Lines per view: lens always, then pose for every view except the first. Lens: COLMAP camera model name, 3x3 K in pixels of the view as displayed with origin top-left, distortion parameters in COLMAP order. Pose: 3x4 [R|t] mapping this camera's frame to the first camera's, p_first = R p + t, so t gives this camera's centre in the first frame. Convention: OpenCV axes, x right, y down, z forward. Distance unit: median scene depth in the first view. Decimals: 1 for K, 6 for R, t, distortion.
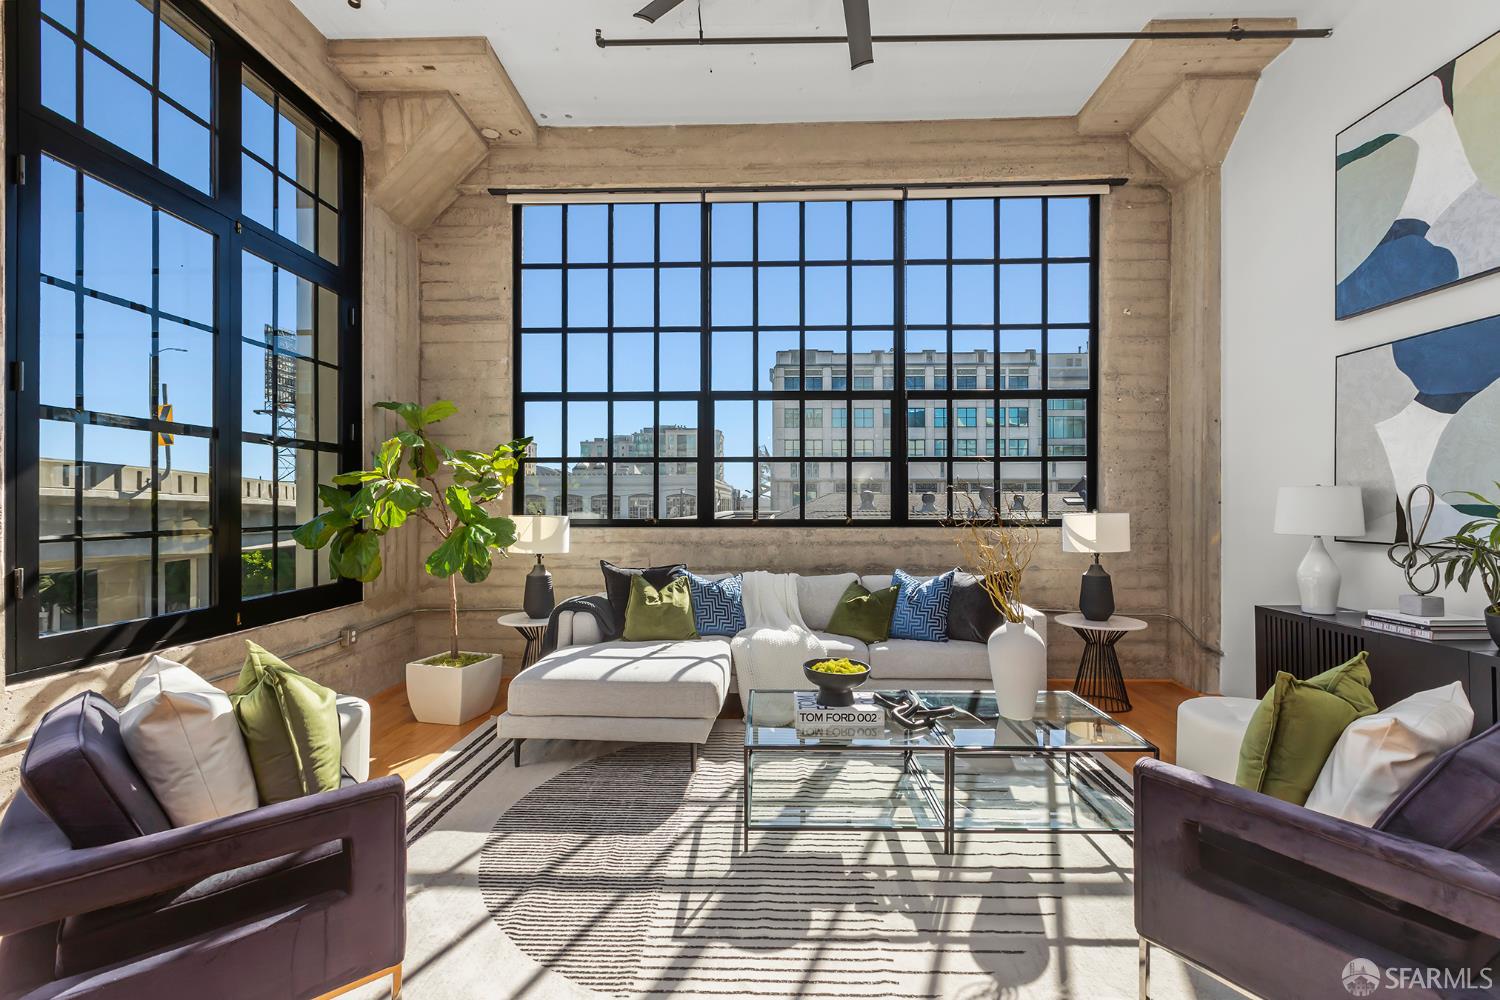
lens RADIAL K [[705.7, 0, 757.7], [0, 705.7, 508.1], [0, 0, 1]] dist [0.003019, 0.000393]
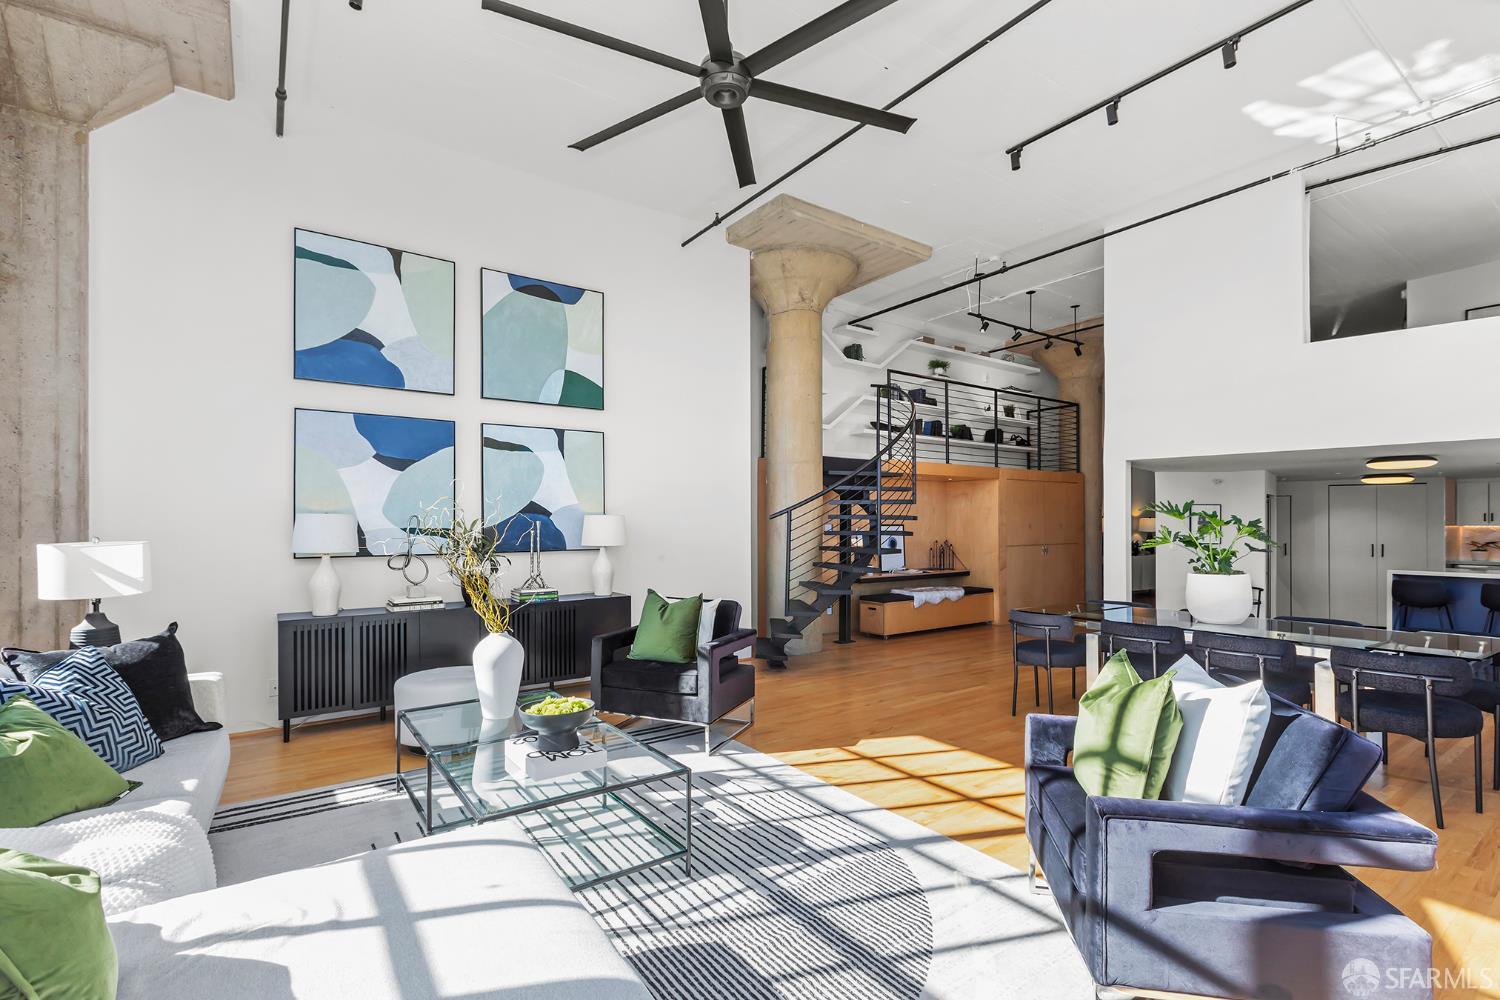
lens RADIAL K [[696.8, 0, 729.7], [0, 696.8, 528.1], [0, 0, 1]] dist [0.000931, 0.000141]
pose [[-0.572562, 0.004259, 0.819850, -0.444820], [0.008517, 0.999963, 0.000754, 0.000356], [-0.819817, 0.007414, -0.572578, 0.787524]]
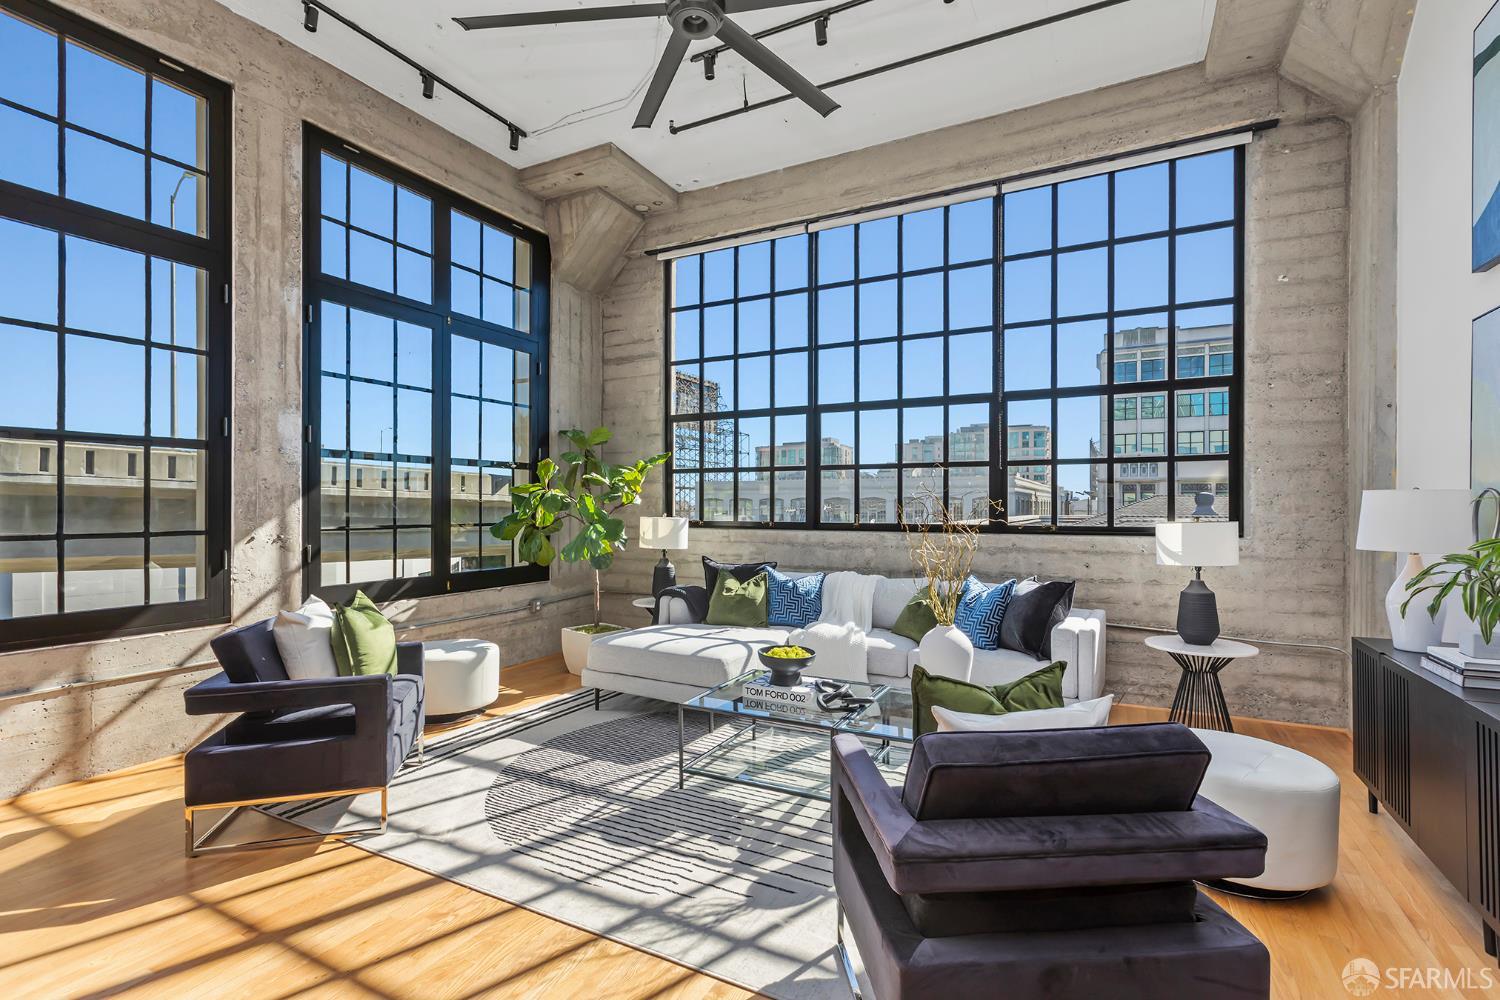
lens RADIAL K [[714.3, 0, 728.8], [0, 714.3, 513.8], [0, 0, 1]] dist [0.000648, 0.000600]
pose [[0.889864, 0.007373, -0.456166, 0.332279], [-0.005433, 0.999970, 0.005564, -0.003345], [0.456193, -0.002472, 0.889878, -0.043077]]
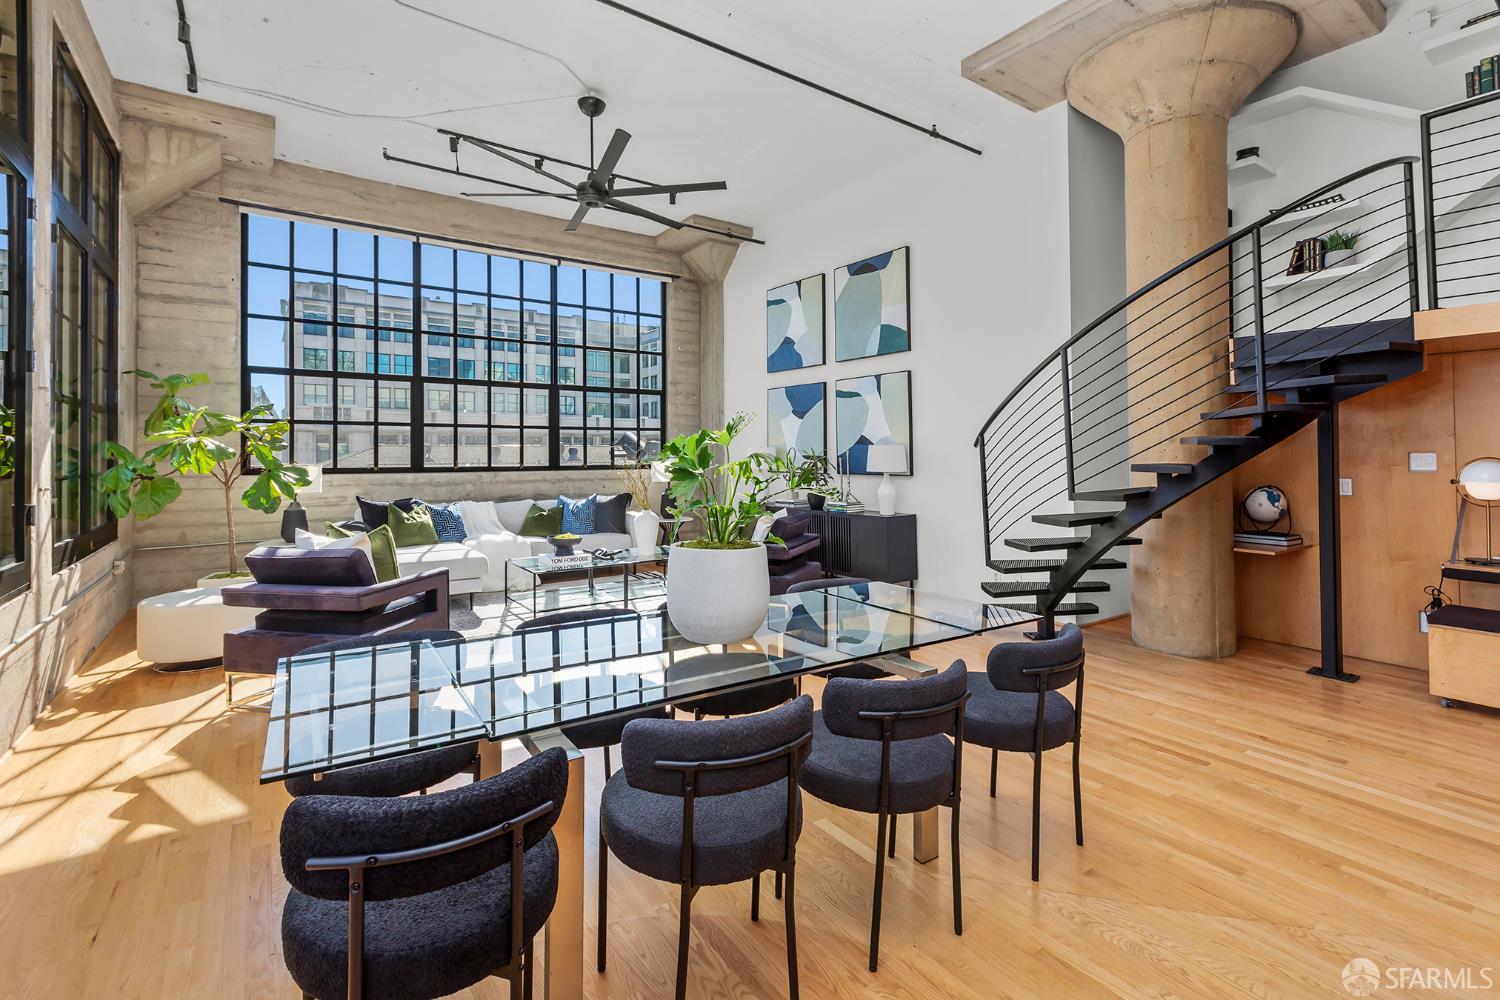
lens RADIAL K [[687.6, 0, 770.0], [0, 687.6, 457.3], [0, 0, 1]] dist [0.002328, 0.000522]
pose [[0.796149, -0.003547, 0.605091, -0.360599], [0.006218, 0.999978, -0.002320, 0.004313], [-0.605069, 0.005609, 0.796153, -0.537430]]
